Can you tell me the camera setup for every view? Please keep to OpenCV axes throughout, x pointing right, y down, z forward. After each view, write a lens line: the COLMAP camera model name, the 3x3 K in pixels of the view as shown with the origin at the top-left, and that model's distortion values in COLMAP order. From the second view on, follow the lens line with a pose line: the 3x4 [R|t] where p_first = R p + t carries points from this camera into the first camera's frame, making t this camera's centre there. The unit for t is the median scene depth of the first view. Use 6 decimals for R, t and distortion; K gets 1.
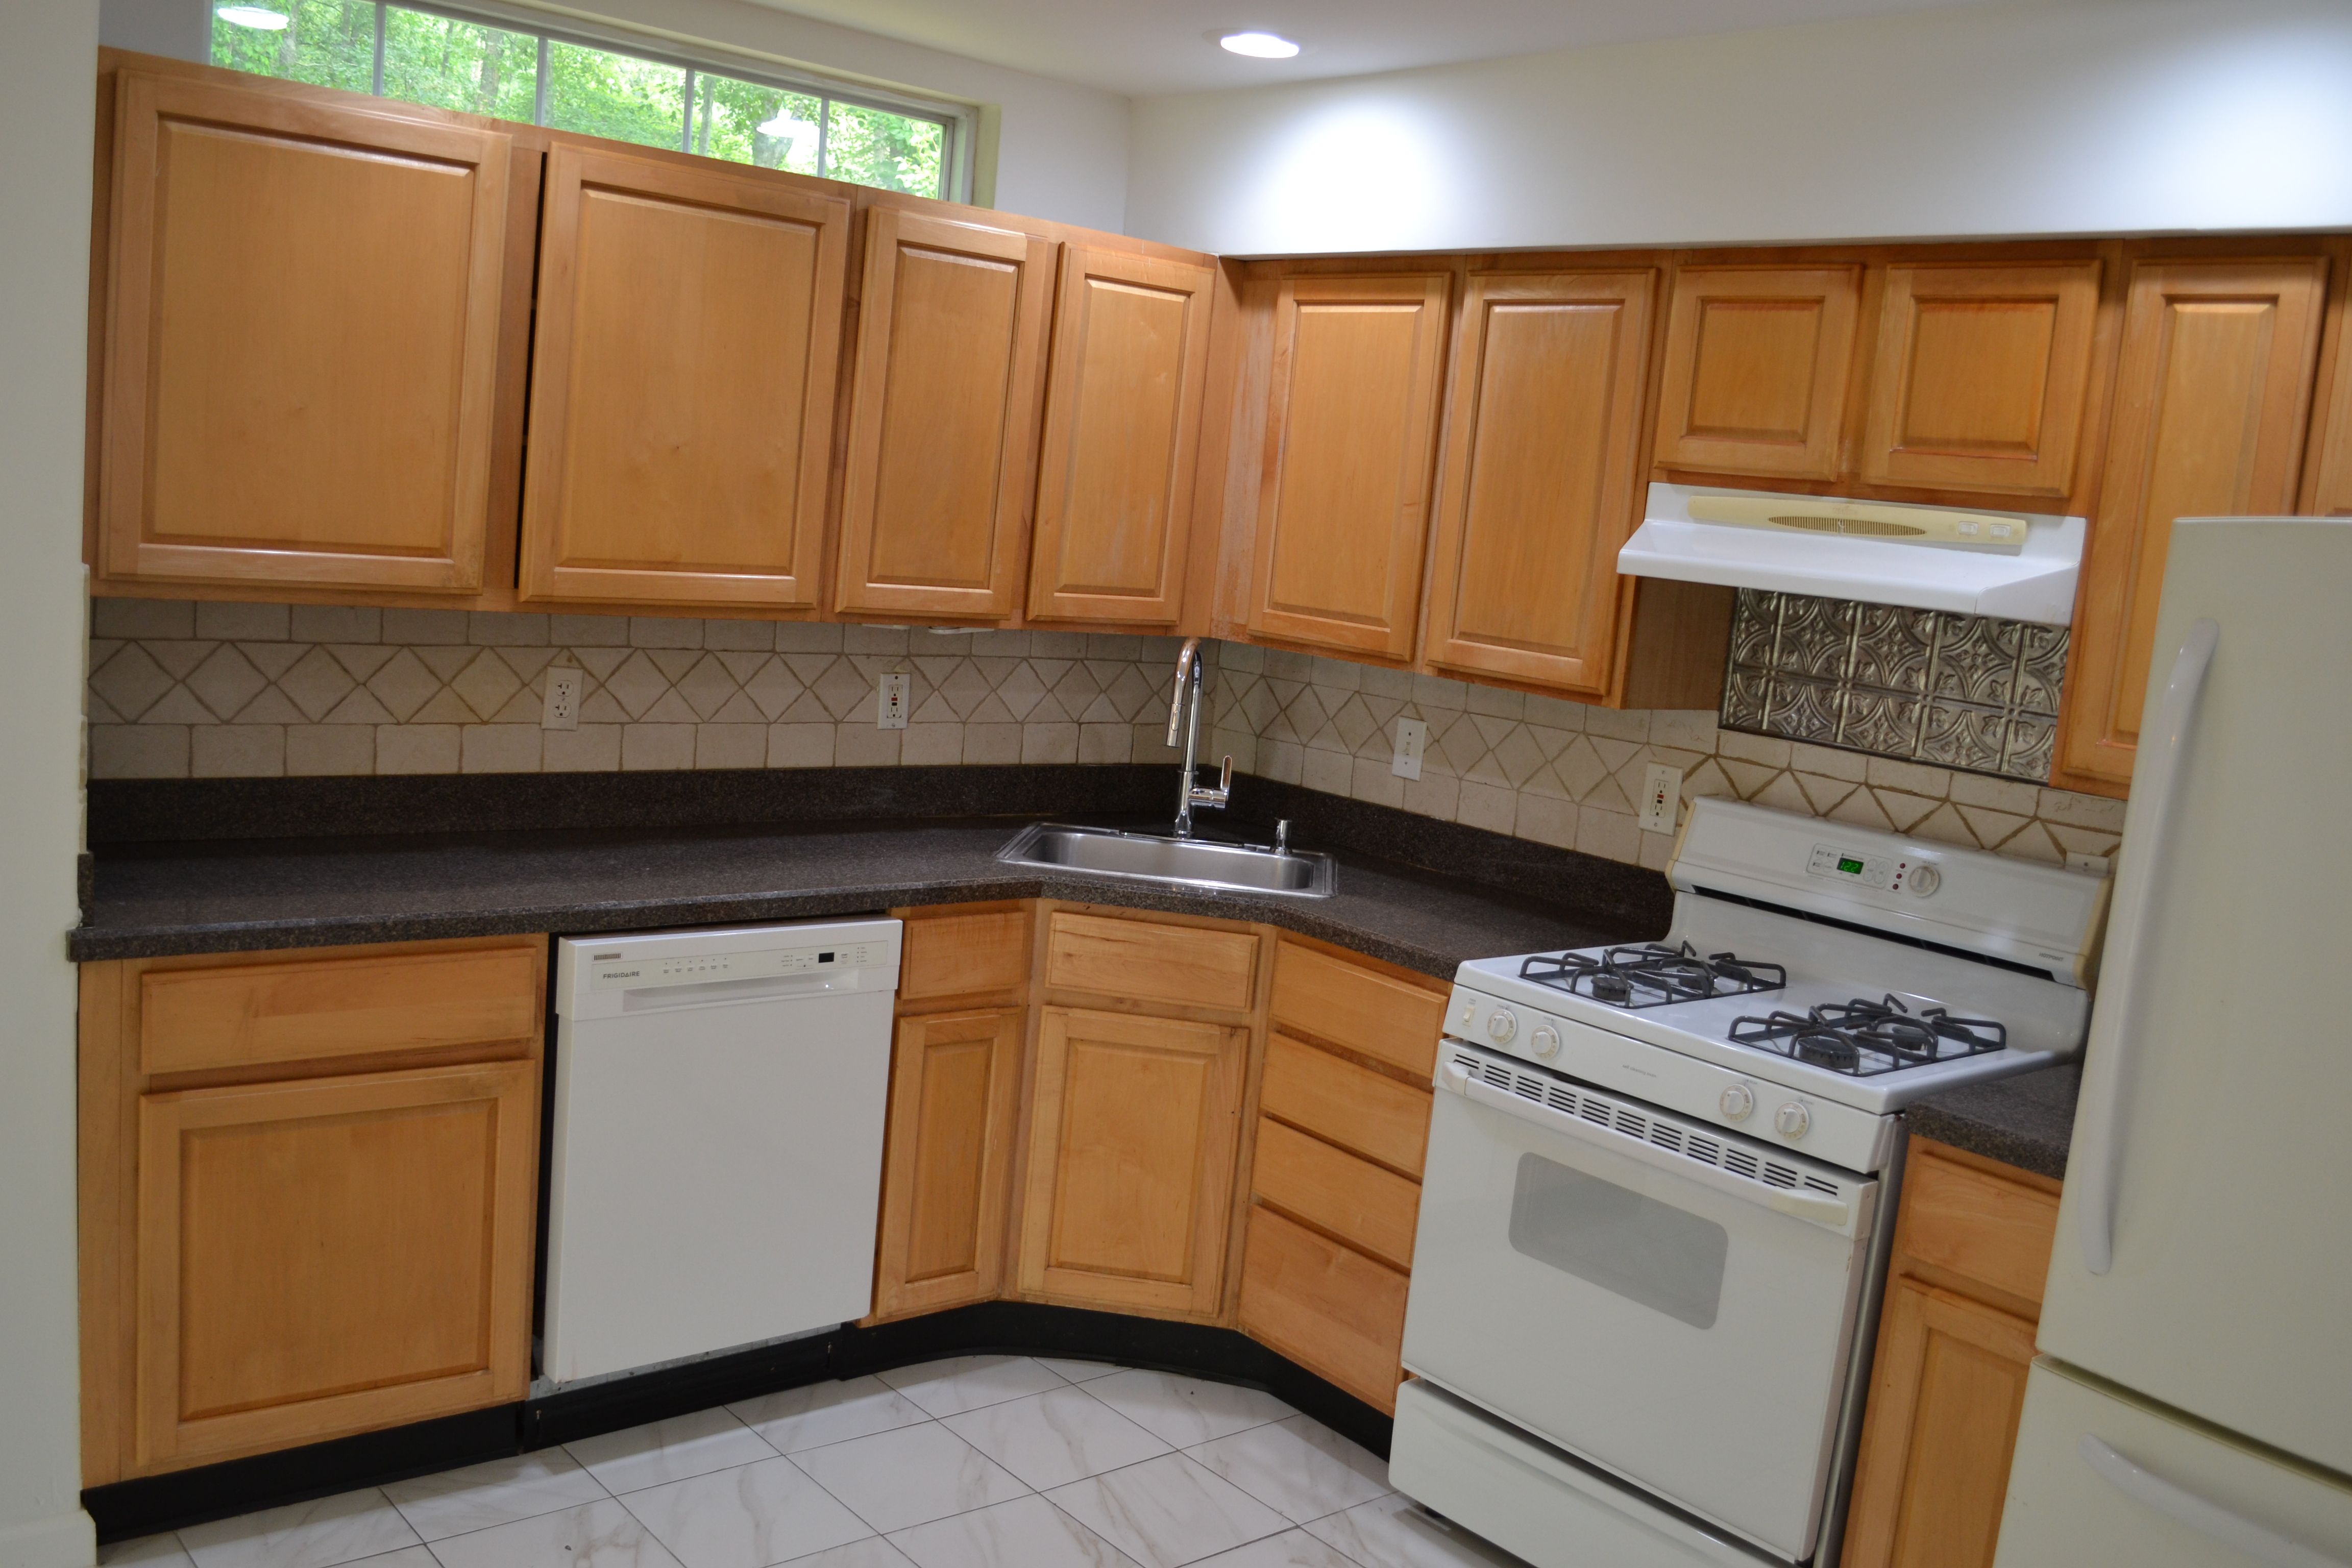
lens RADIAL K [[2078.7, 0, 1169.4], [0, 2078.7, 796.3], [0, 0, 1]] dist [-0.071036, 0.005732]
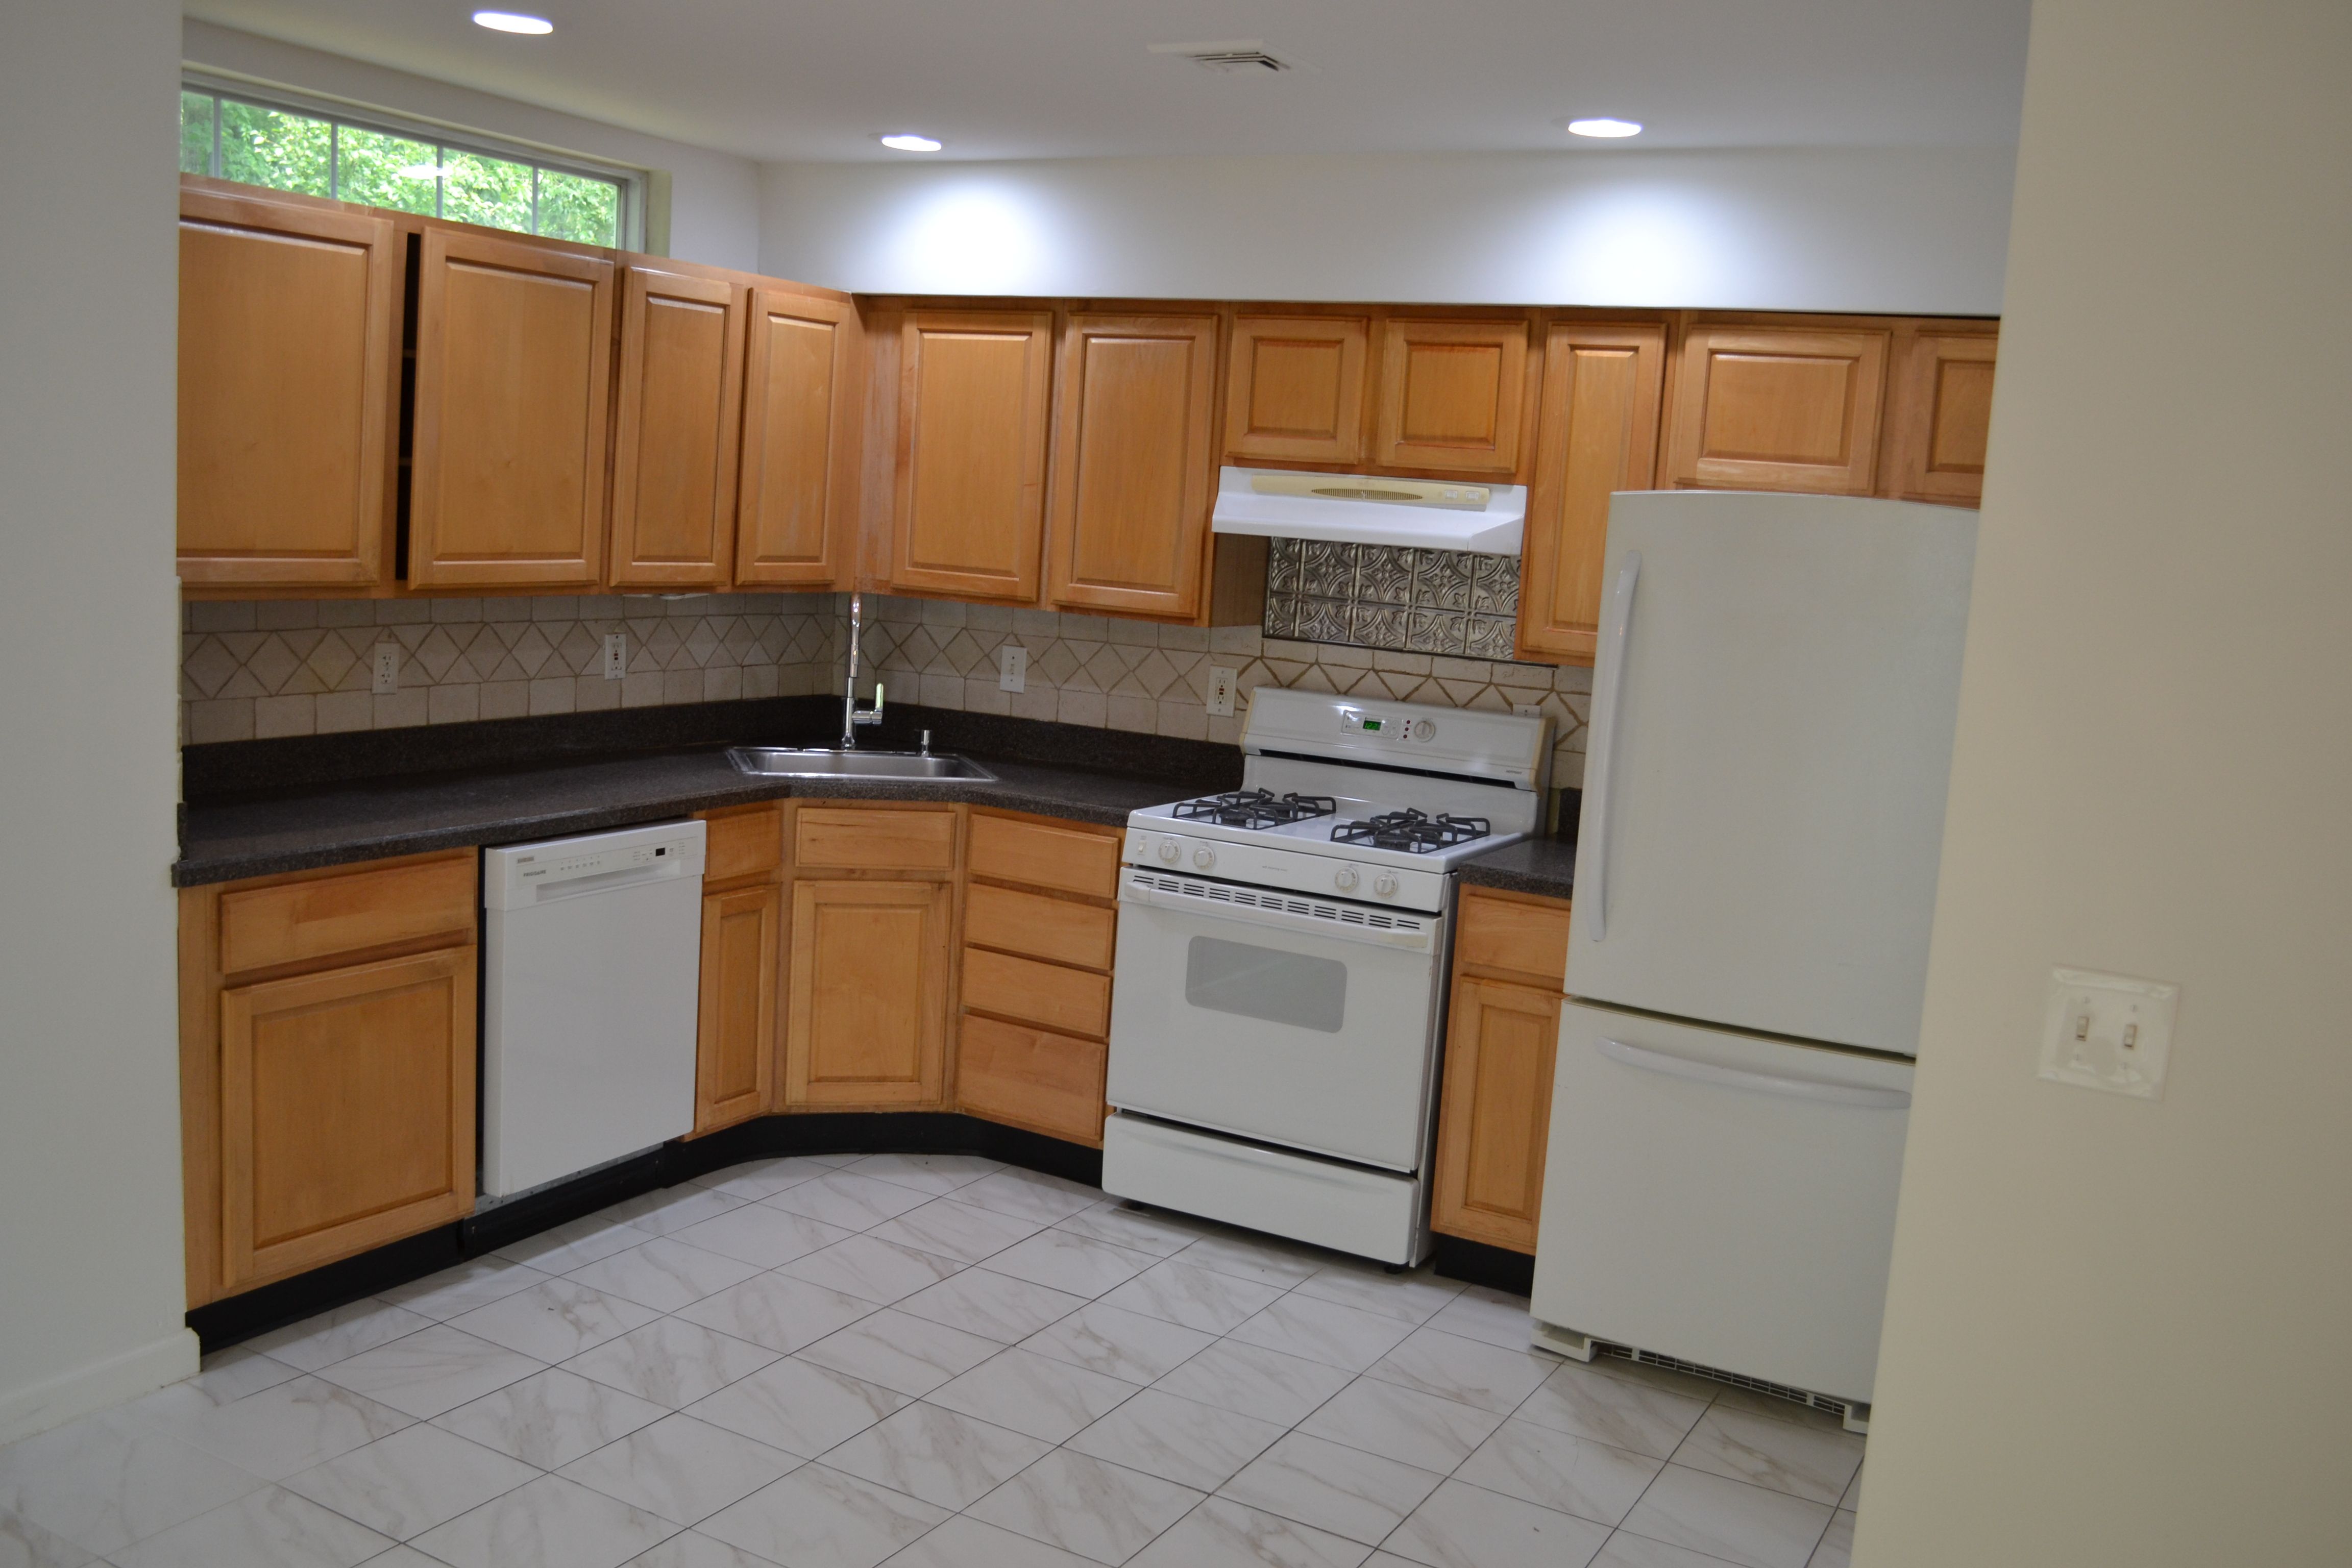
lens RADIAL K [[2078.7, 0, 1178.2], [0, 2078.7, 783.5], [0, 0, 1]] dist [-0.071036, 0.005732]
pose [[0.935131, -0.080279, 0.345087, -0.310448], [0.072633, 0.996743, 0.035053, 0.013350], [-0.346777, -0.007714, 0.937916, -0.333986]]
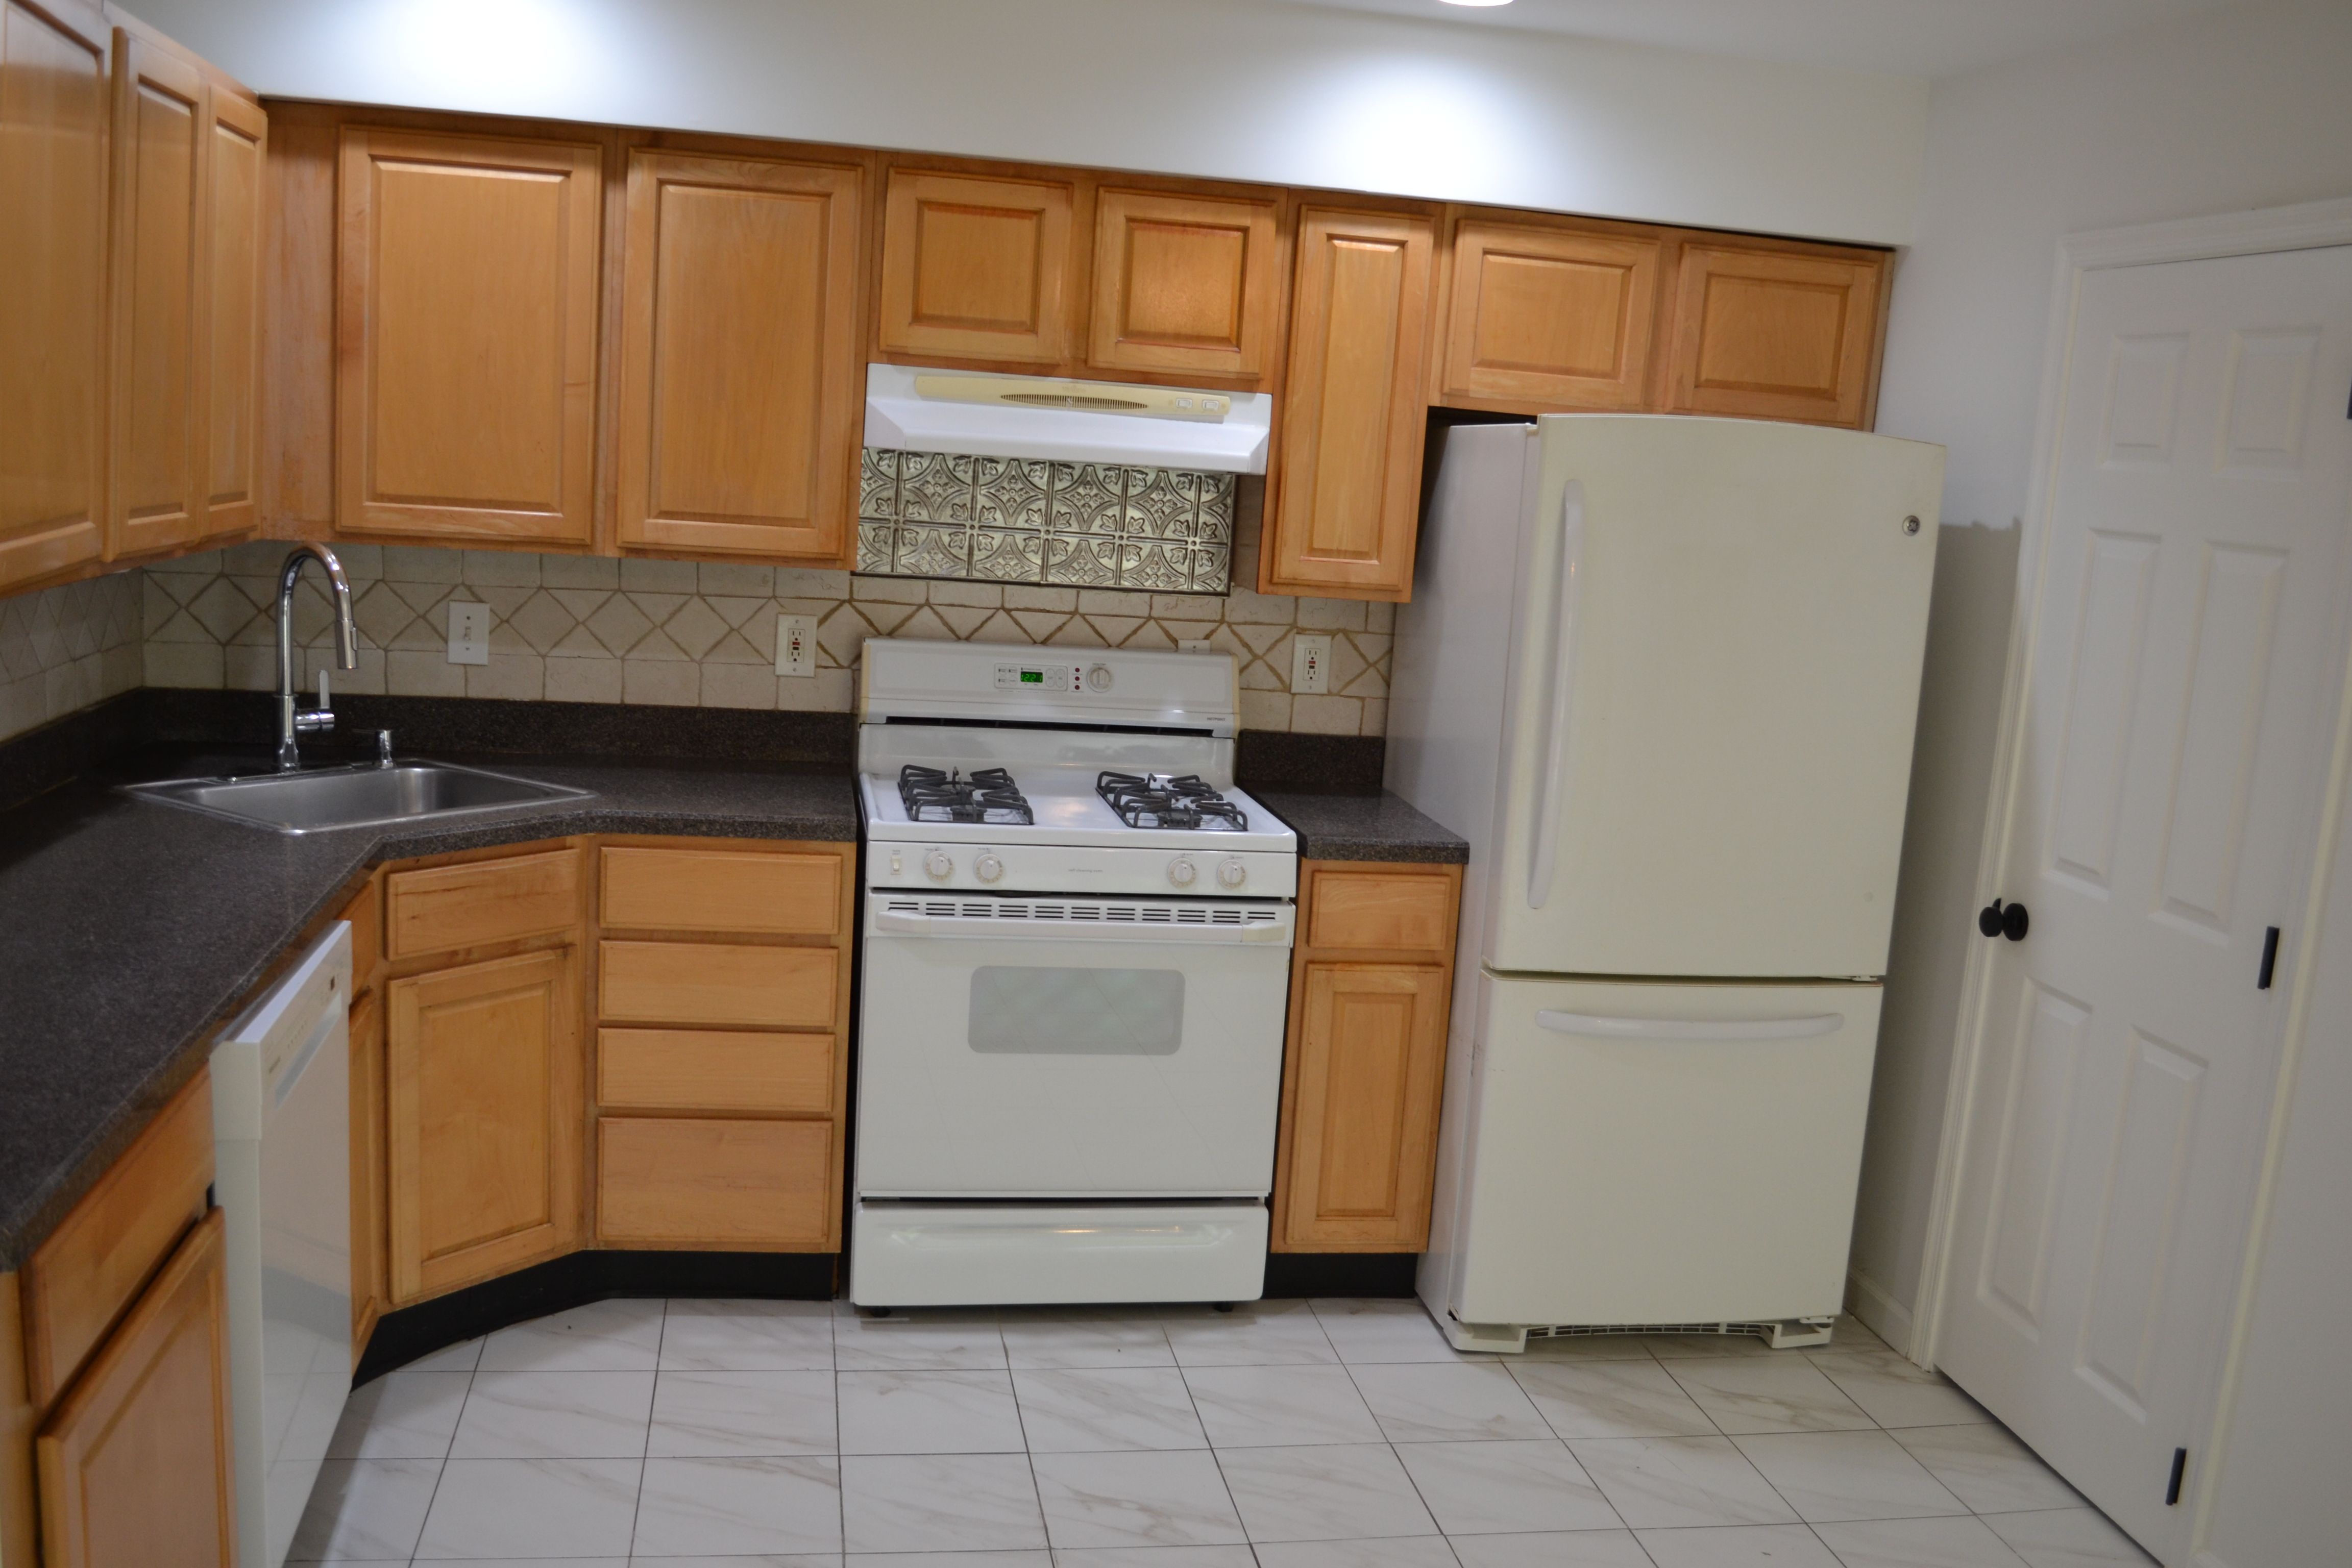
lens RADIAL K [[2078.7, 0, 1173.8], [0, 2078.7, 786.1], [0, 0, 1]] dist [-0.071036, 0.005732]
pose [[0.500284, -0.201395, 0.842114, -0.679363], [0.103004, 0.979510, 0.173061, -0.107505], [-0.859713, 0.000161, 0.510778, 0.300176]]
